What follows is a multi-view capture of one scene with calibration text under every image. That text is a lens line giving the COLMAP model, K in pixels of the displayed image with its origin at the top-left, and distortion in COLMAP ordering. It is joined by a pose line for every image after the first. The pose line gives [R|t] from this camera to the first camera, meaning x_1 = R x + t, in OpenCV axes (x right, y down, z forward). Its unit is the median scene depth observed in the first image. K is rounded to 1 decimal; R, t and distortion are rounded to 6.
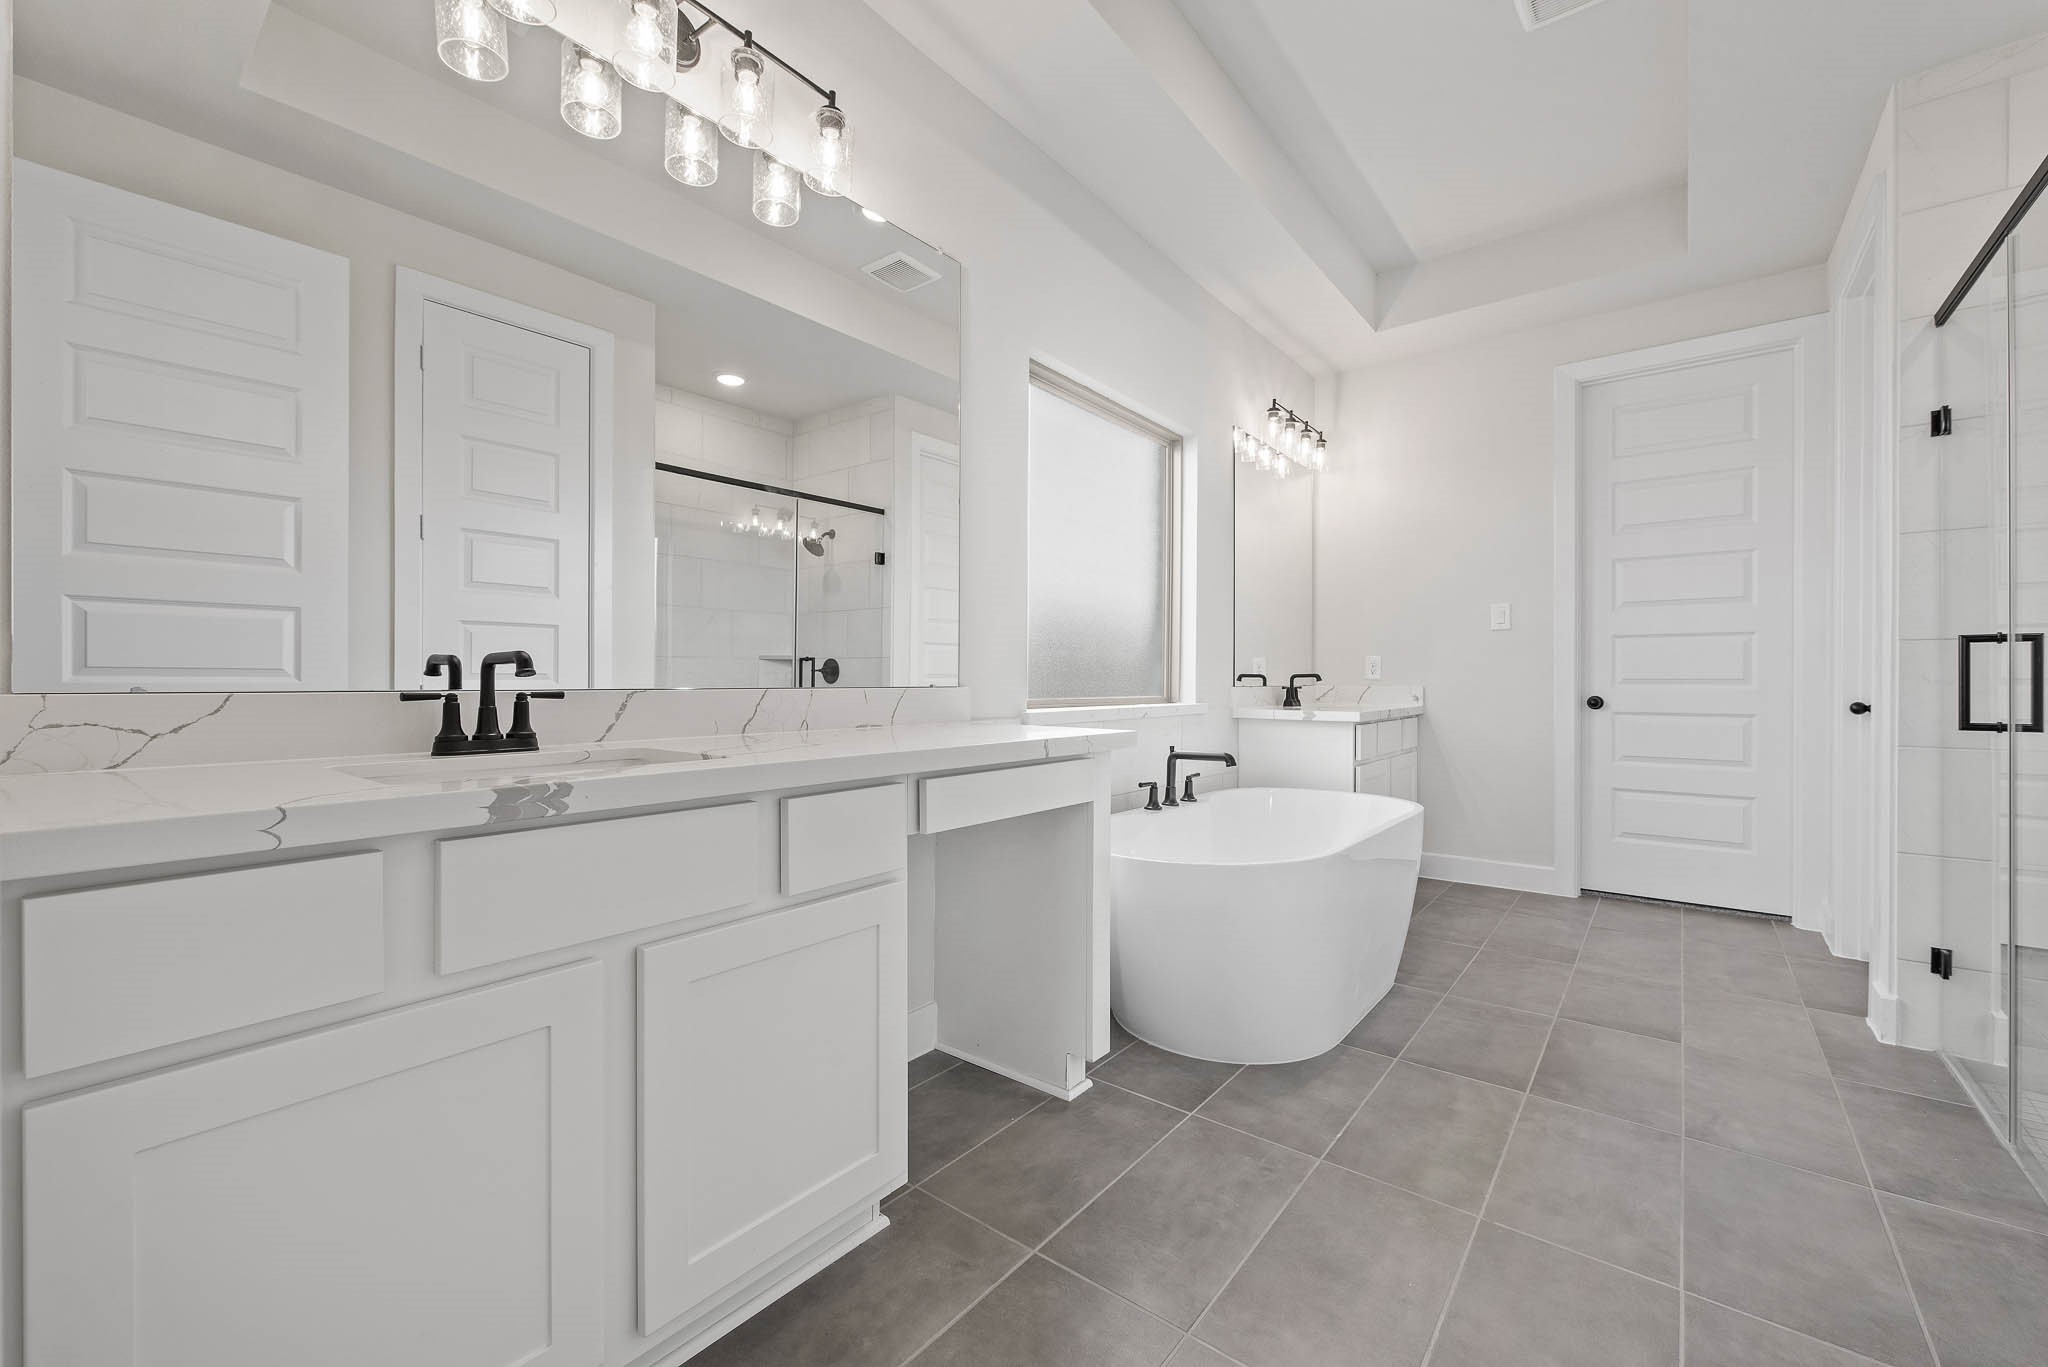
lens RADIAL K [[846.7, 0, 1017.3], [0, 846.7, 674.3], [0, 0, 1]] dist [0.000879, 0.000381]
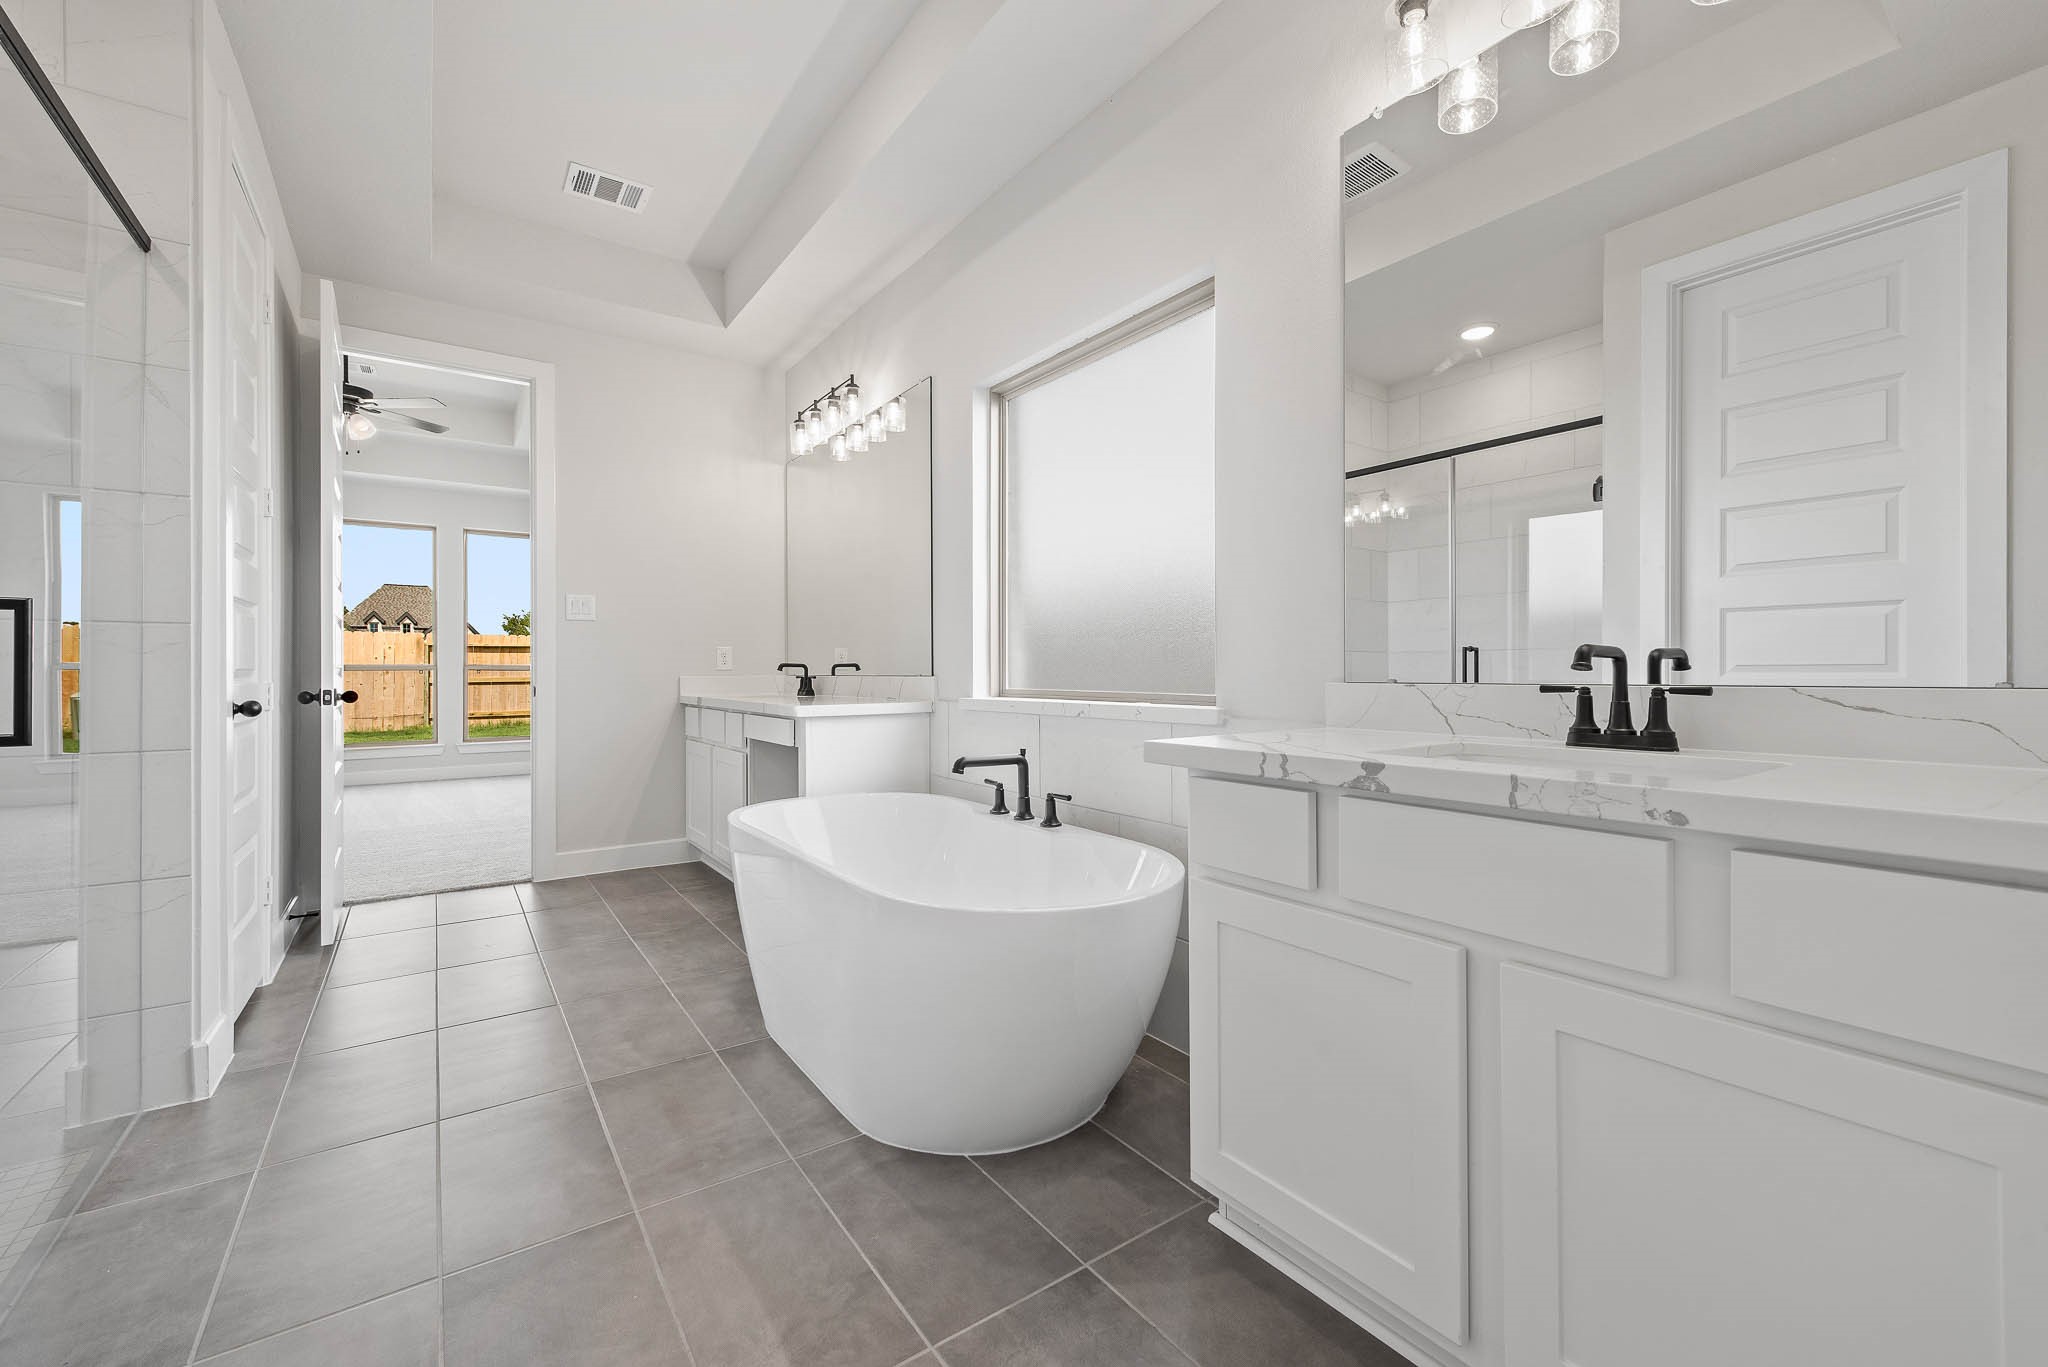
lens RADIAL K [[829.4, 0, 1025.5], [0, 829.4, 672.0], [0, 0, 1]] dist [-0.001510, -0.000283]
pose [[-0.279914, -0.001835, -0.960023, 1.092612], [0.003526, 0.999989, -0.002940, 0.011583], [0.960019, -0.004208, -0.279904, 1.386829]]
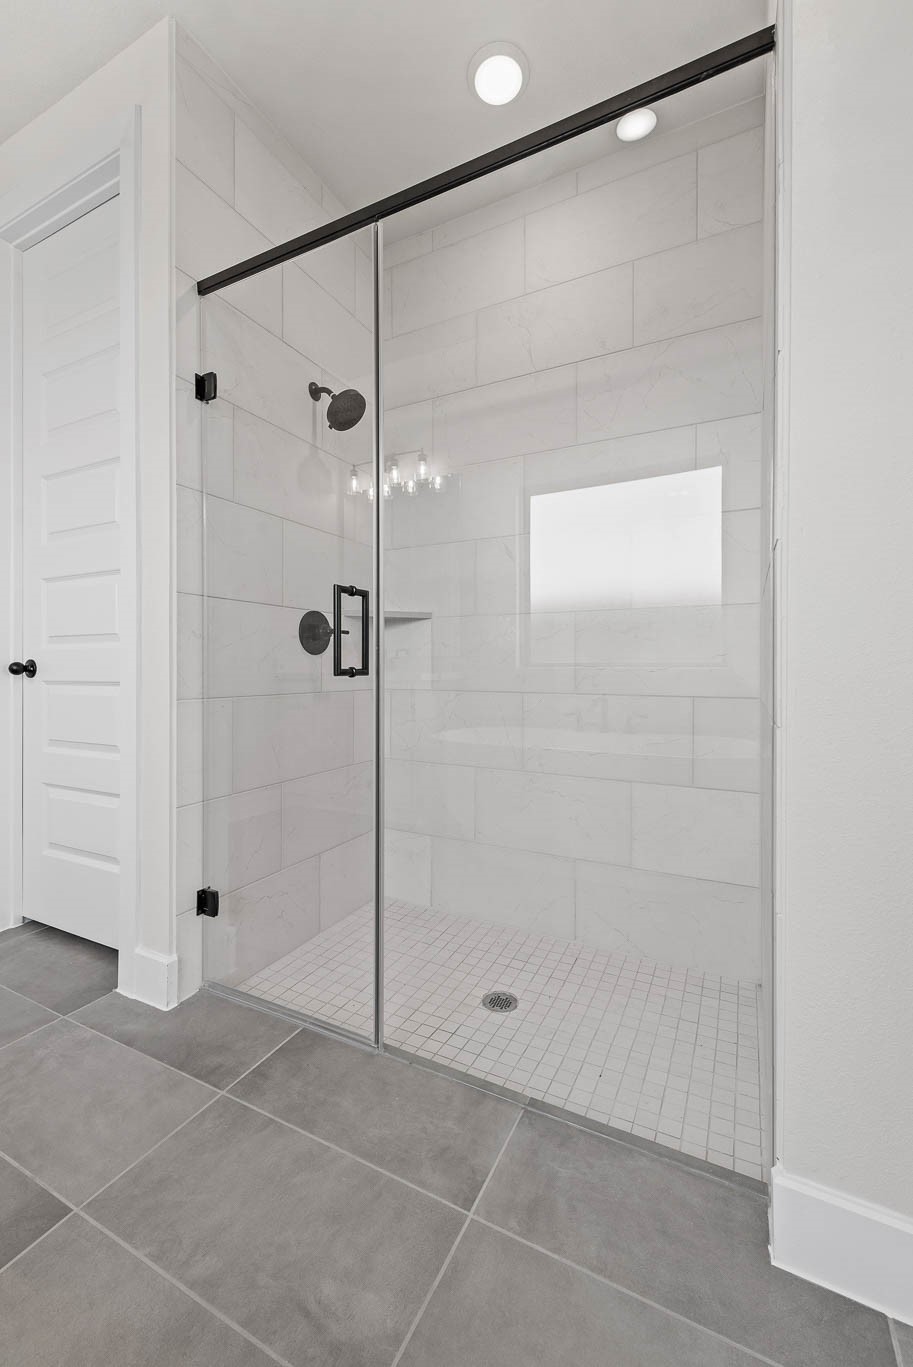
lens RADIAL K [[565.2, 0, 456.5], [0, 565.2, 668.4], [0, 0, 1]] dist [0.000879, 0.000381]
pose [[-0.196426, -0.007040, 0.980493, 0.297284], [-0.006171, 0.999963, 0.005944, 0.037715], [-0.980499, -0.004883, -0.196463, 0.724225]]
